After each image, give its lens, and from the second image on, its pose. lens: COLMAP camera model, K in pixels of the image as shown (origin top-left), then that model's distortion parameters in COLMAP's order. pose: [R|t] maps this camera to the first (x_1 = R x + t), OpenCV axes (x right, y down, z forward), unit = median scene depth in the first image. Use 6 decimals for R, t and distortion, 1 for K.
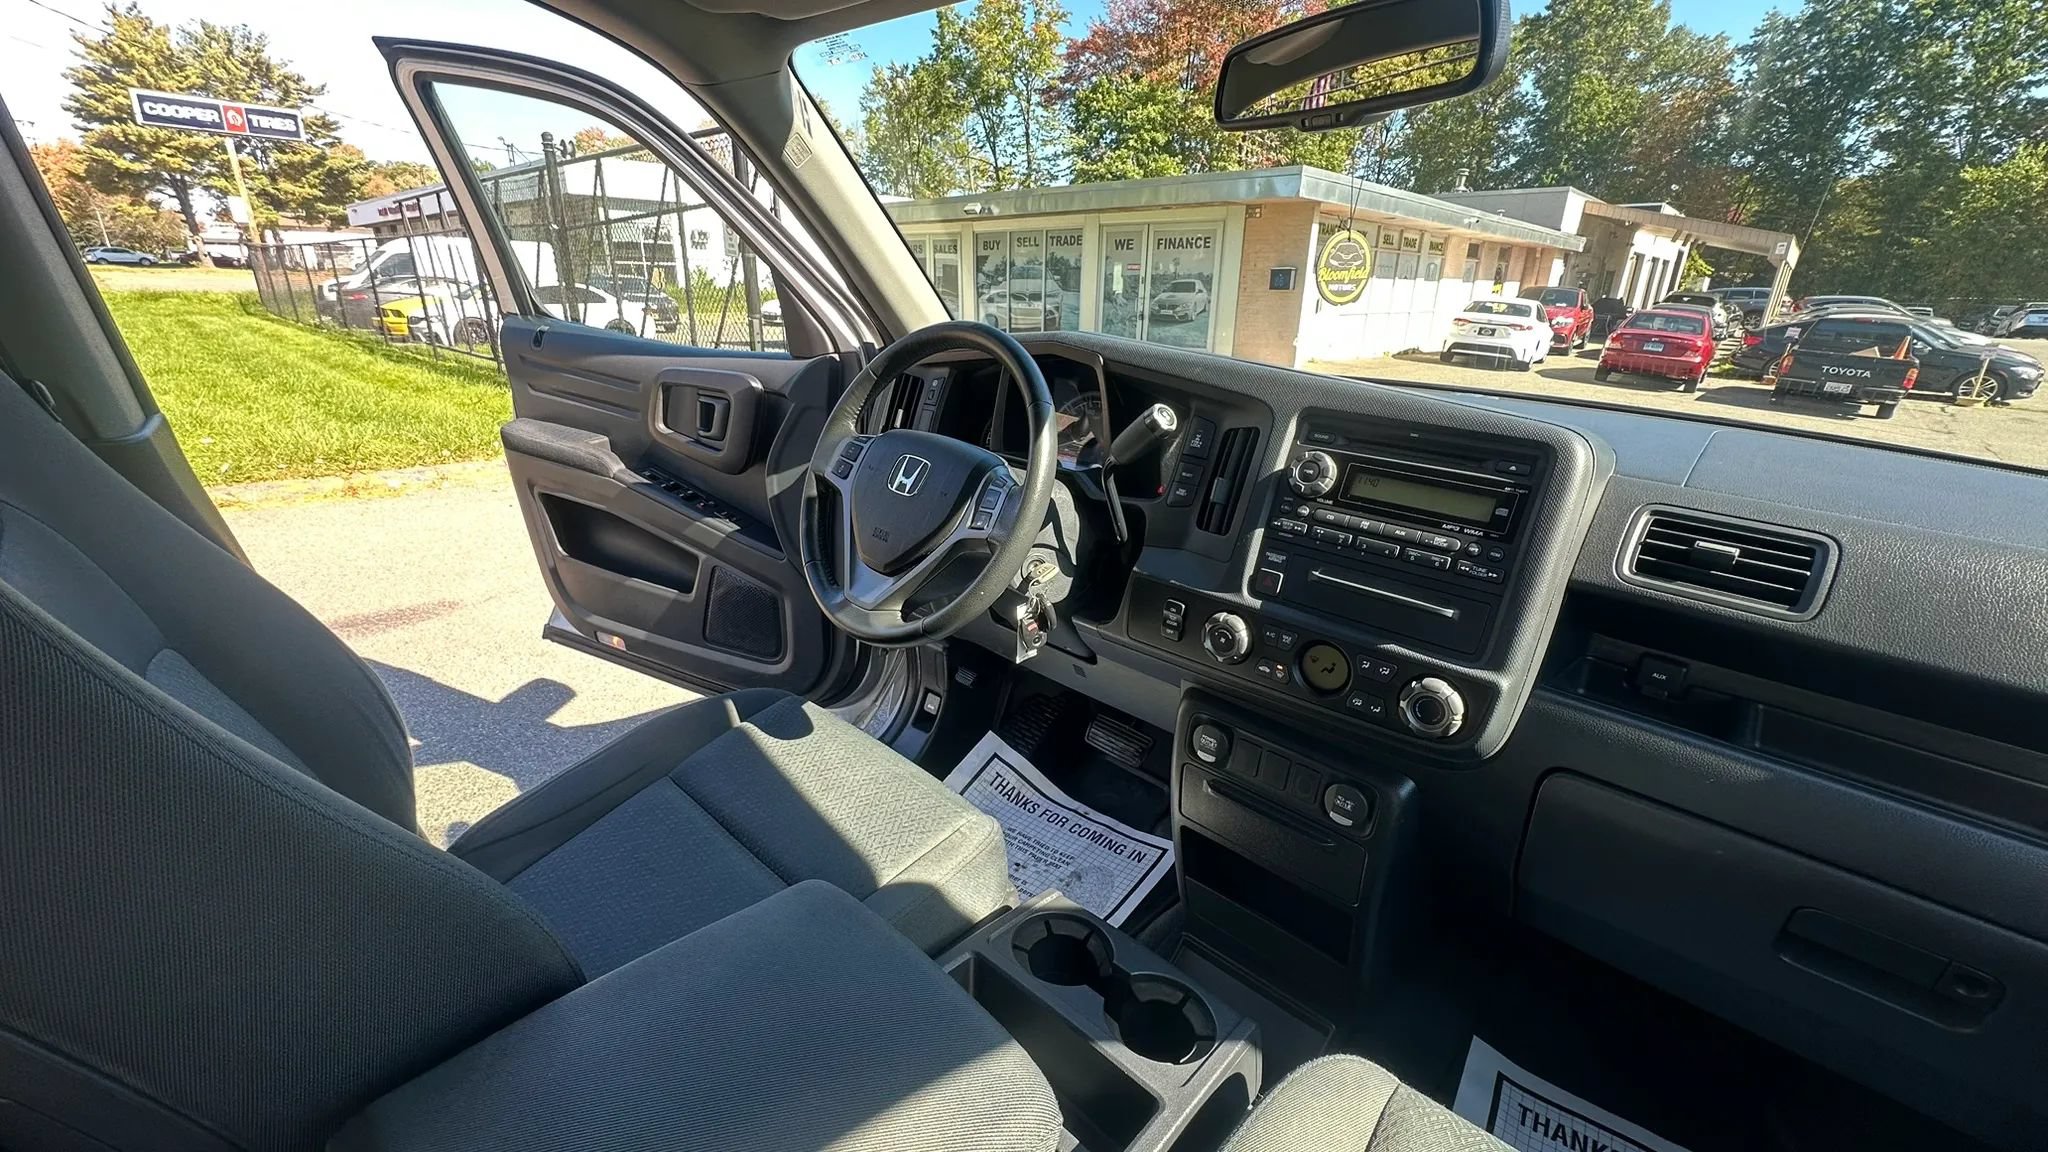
lens RADIAL K [[815.2, 0, 1024.0], [0, 815.2, 578.8], [0, 0, 1]] dist [-0.004538, 0.001475]
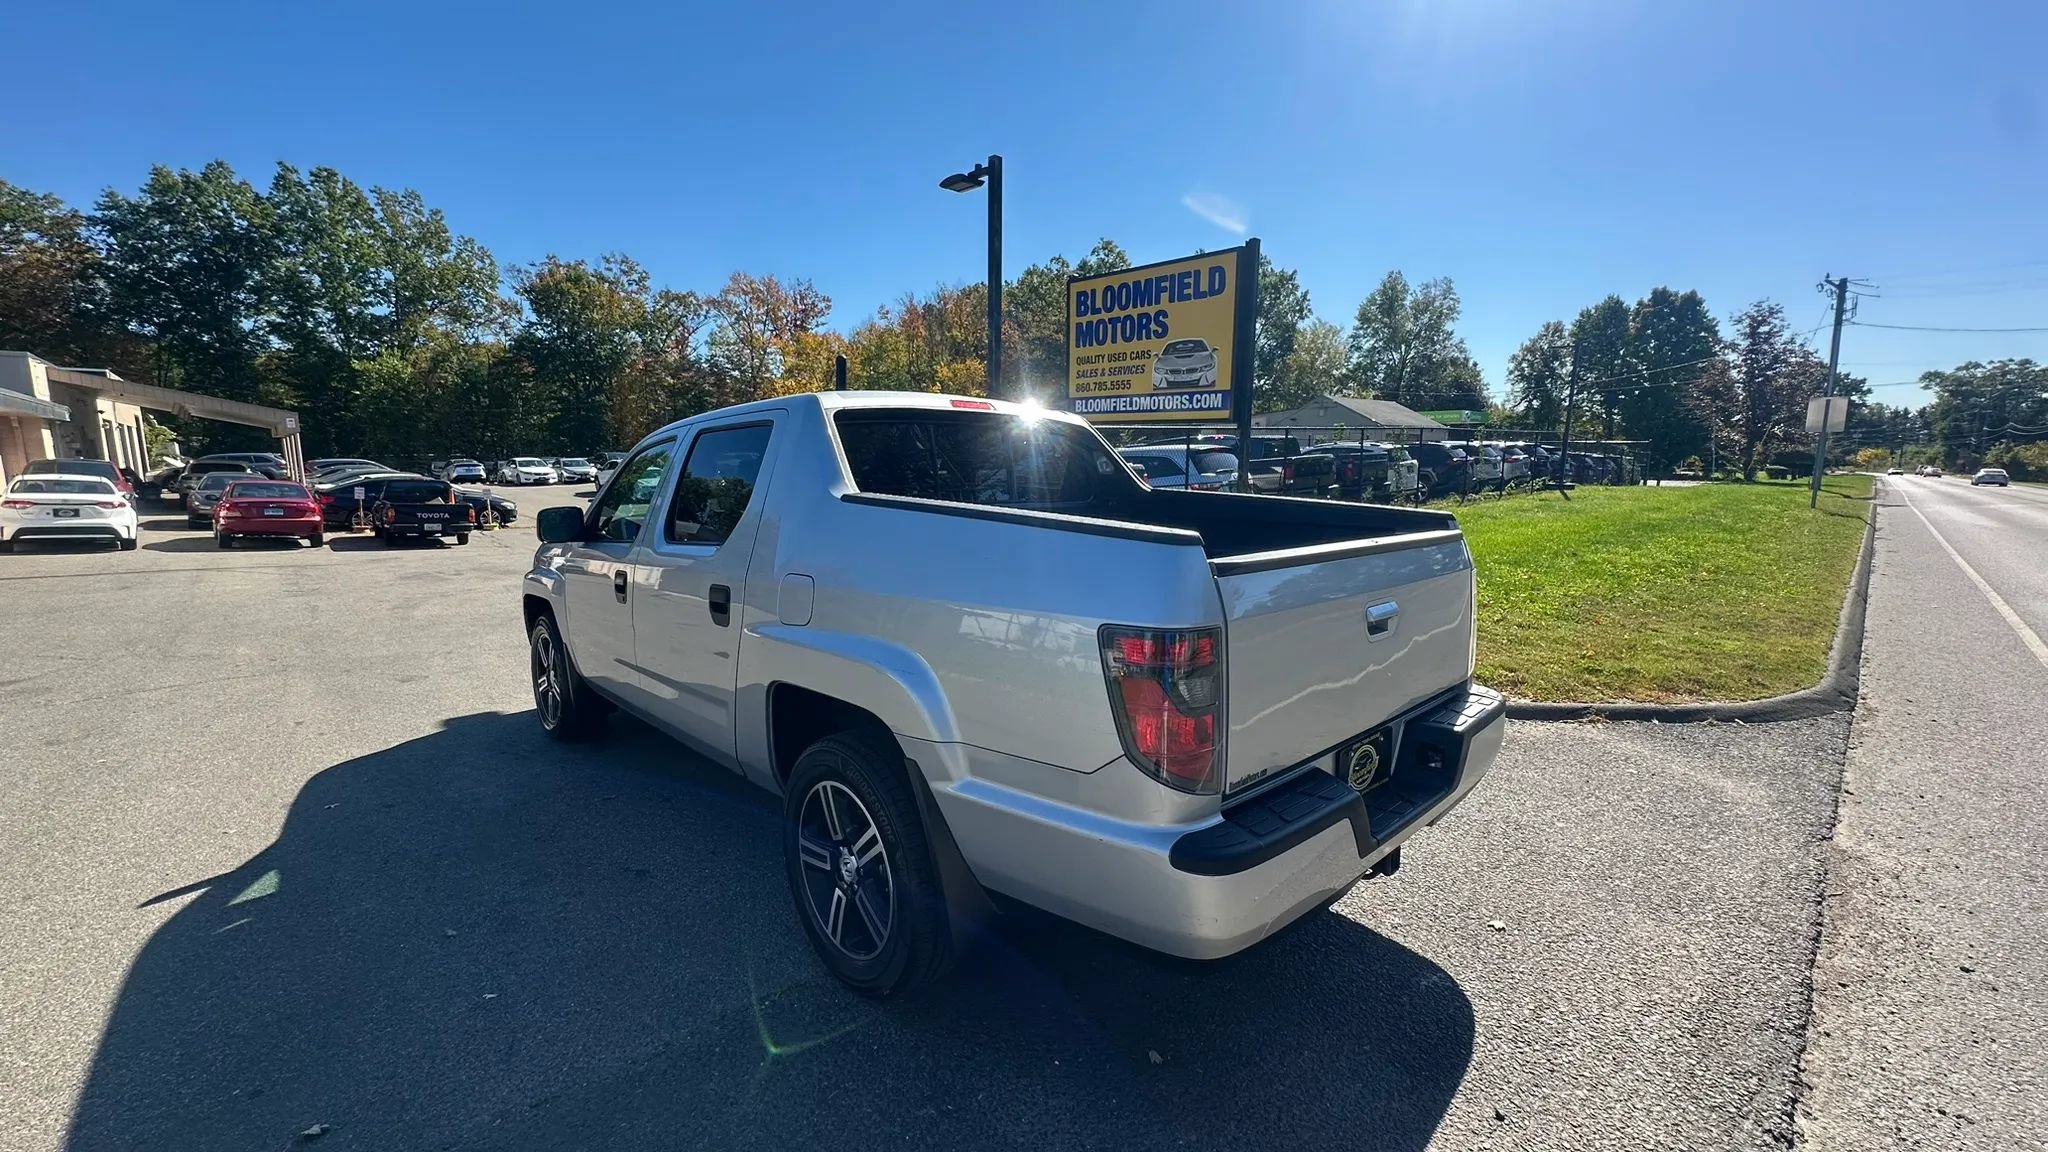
lens RADIAL K [[815.2, 0, 1025.7], [0, 815.2, 574.6], [0, 0, 1]] dist [-0.004538, 0.001475]
pose [[0.062019, -0.163081, 0.984662, -0.080579], [0.344318, 0.929491, 0.132256, 0.001173], [-0.936803, 0.330834, 0.113798, -0.019759]]
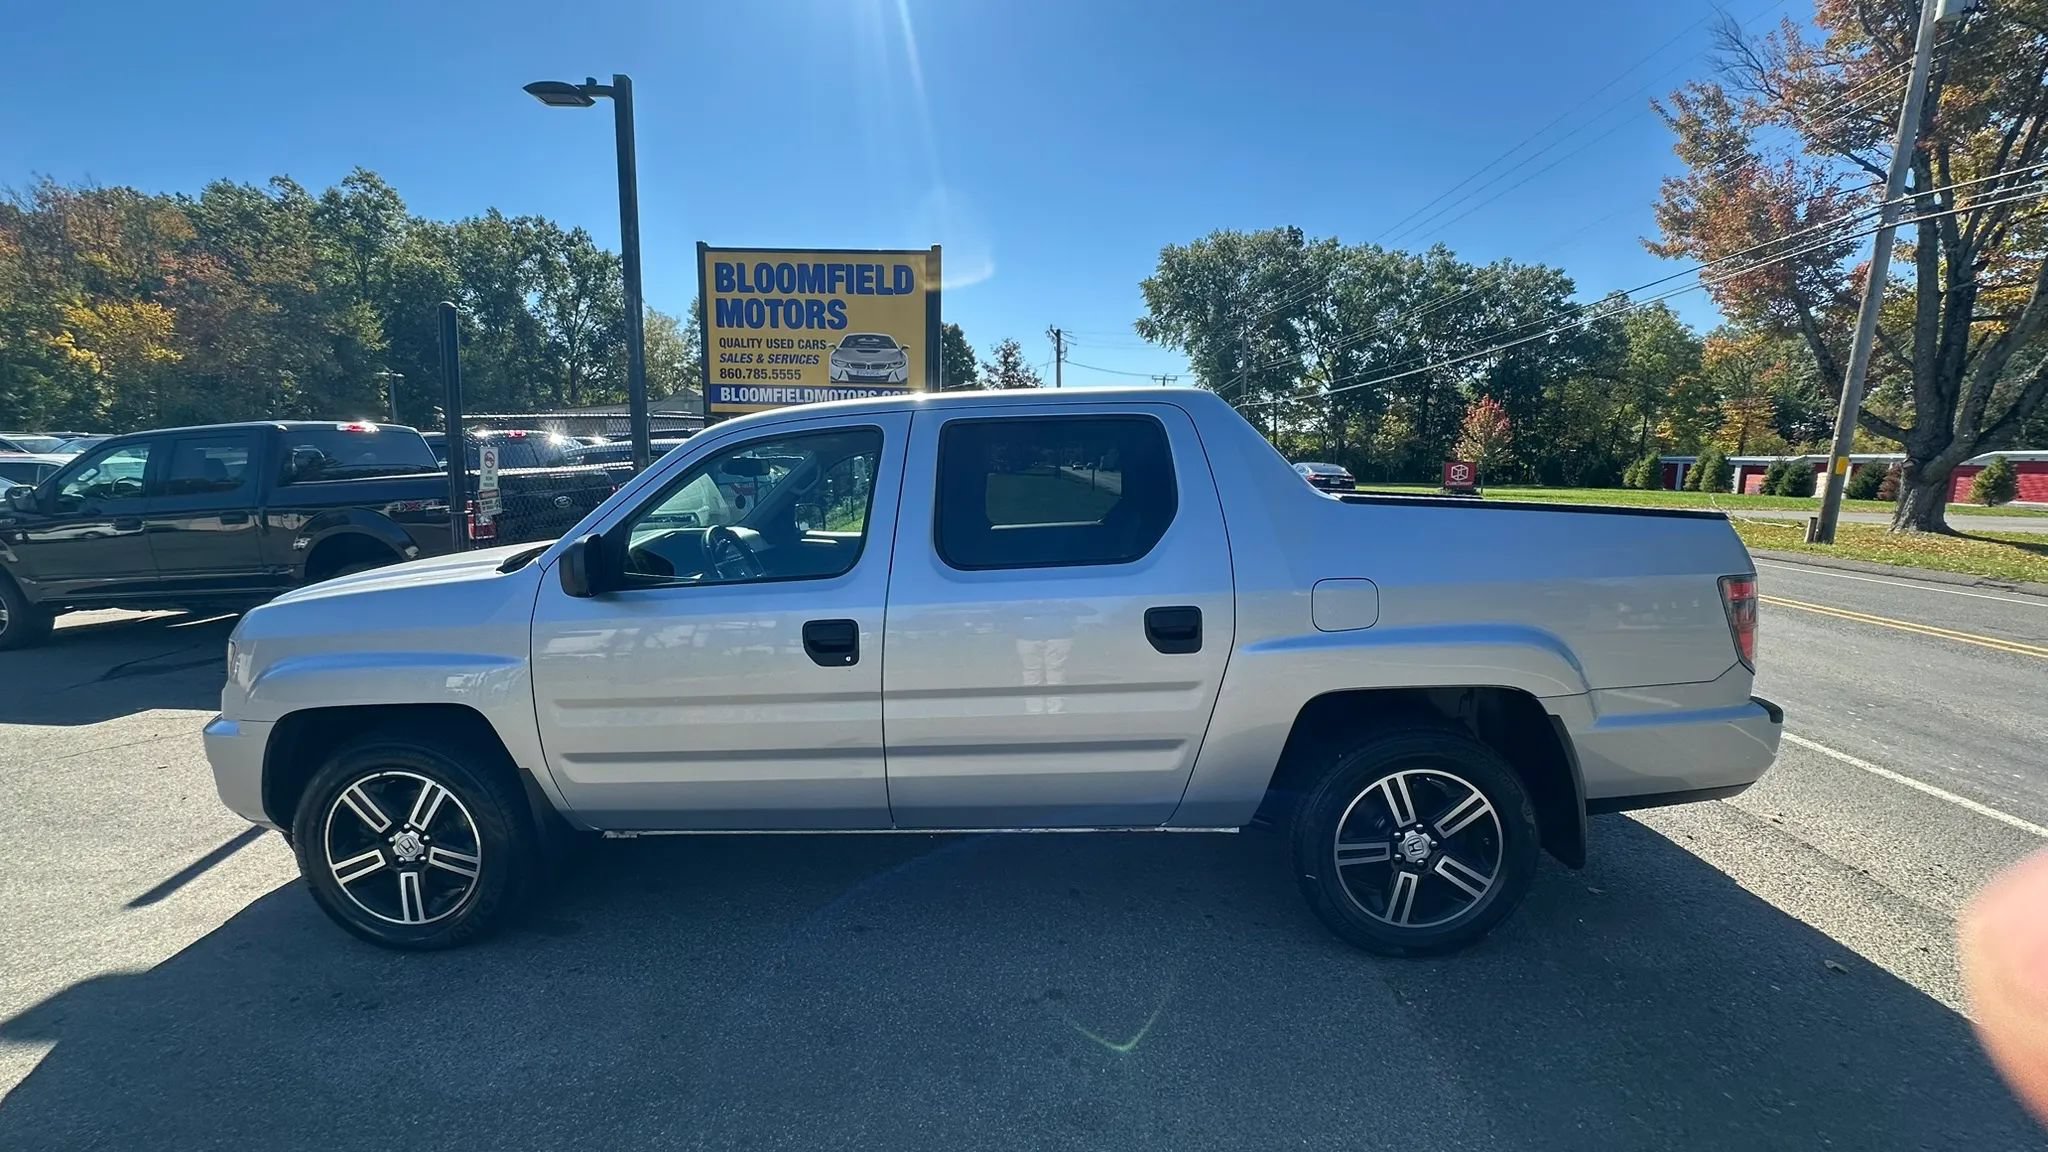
lens RADIAL K [[815.2, 0, 1028.6], [0, 815.2, 572.4], [0, 0, 1]] dist [-0.004538, 0.001475]
pose [[-0.662094, -0.133281, 0.737474, -0.057716], [0.236837, 0.896413, 0.374635, -0.018618], [-0.711013, 0.422704, -0.561944, 0.035449]]
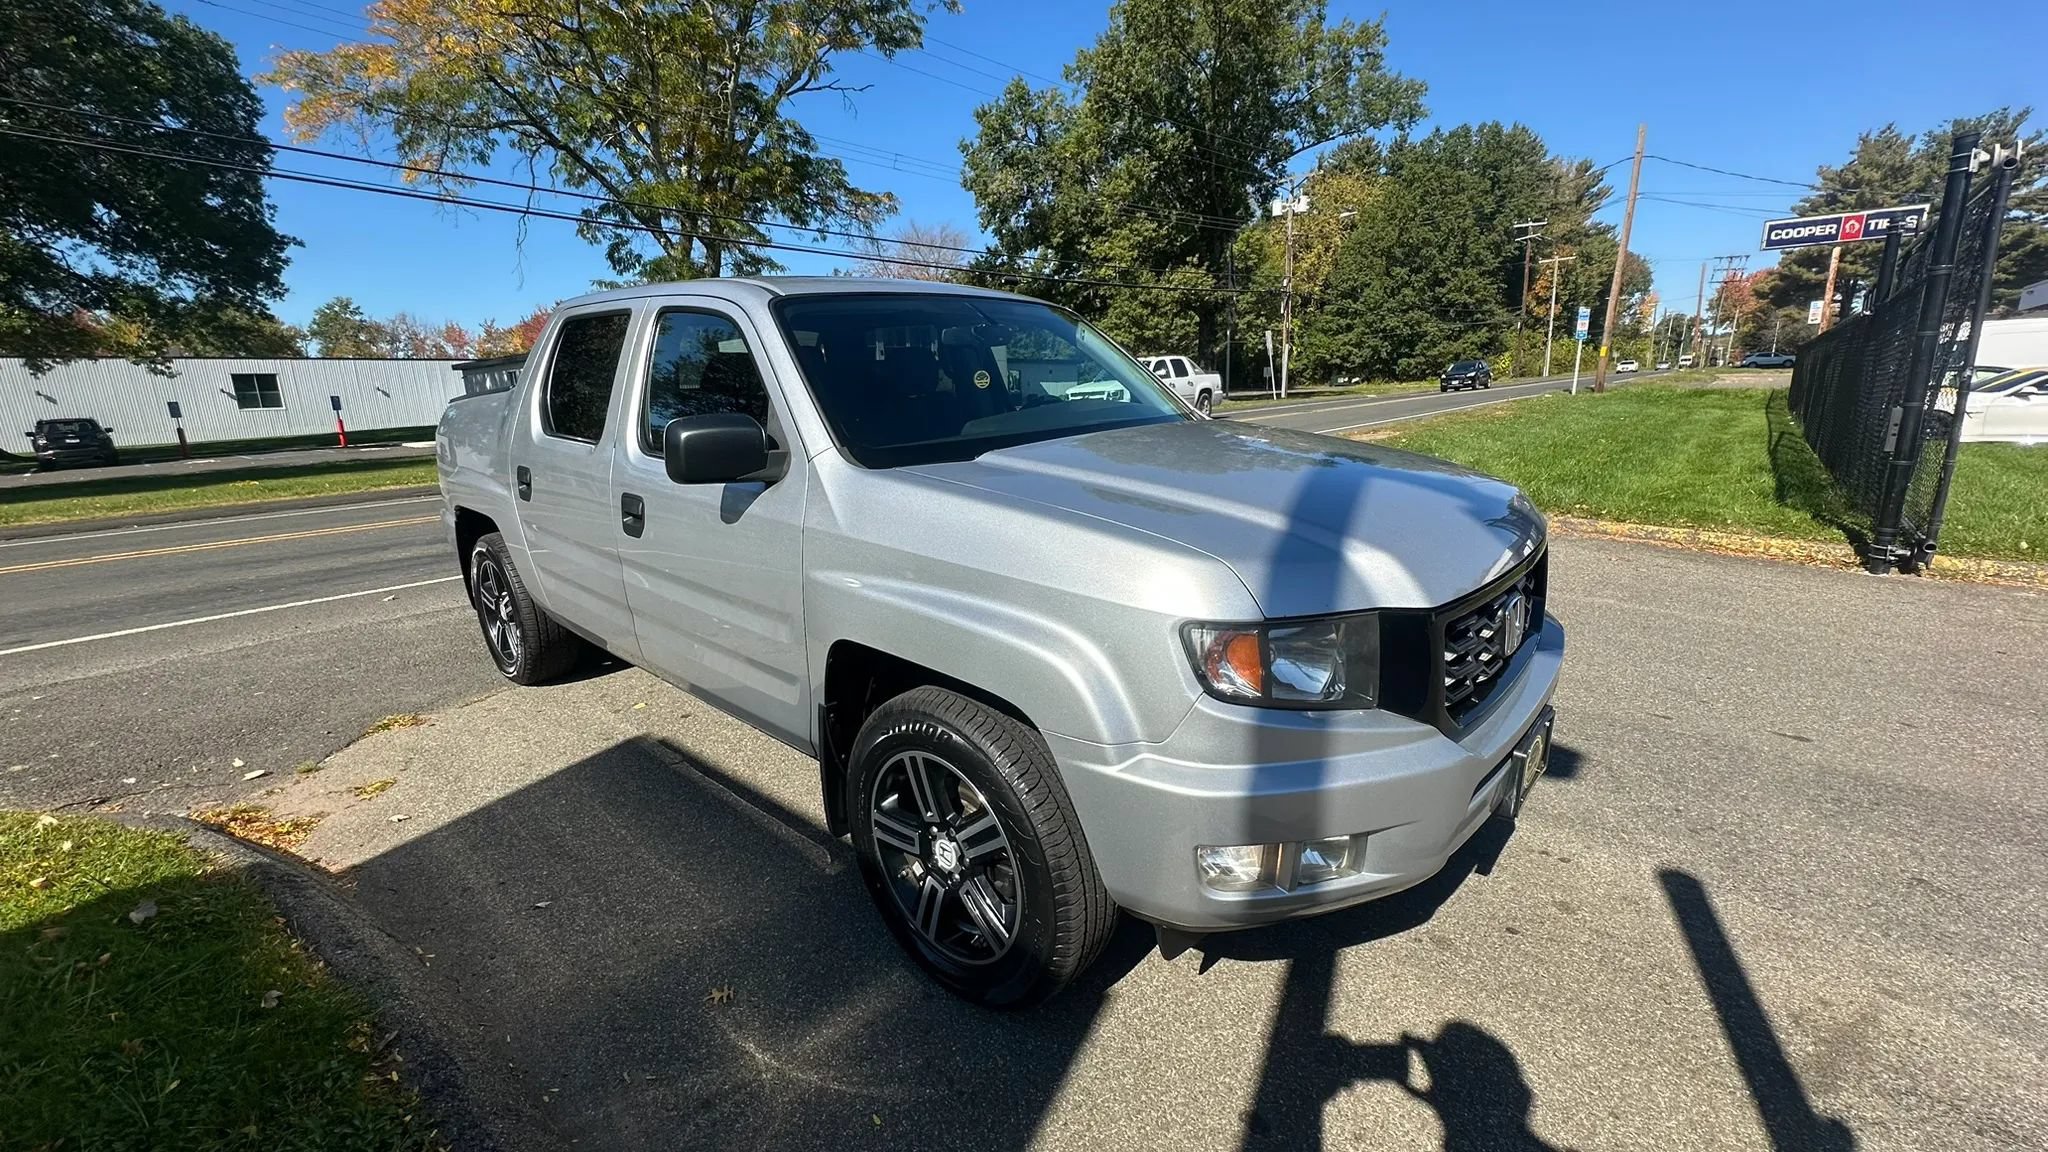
lens RADIAL K [[815.2, 0, 1021.6], [0, 815.2, 570.1], [0, 0, 1]] dist [-0.004538, 0.001475]
pose [[0.013379, 0.196020, -0.980509, 0.059687], [-0.311028, 0.932766, 0.182232, -0.003957], [0.950307, 0.302528, 0.073447, 0.015388]]
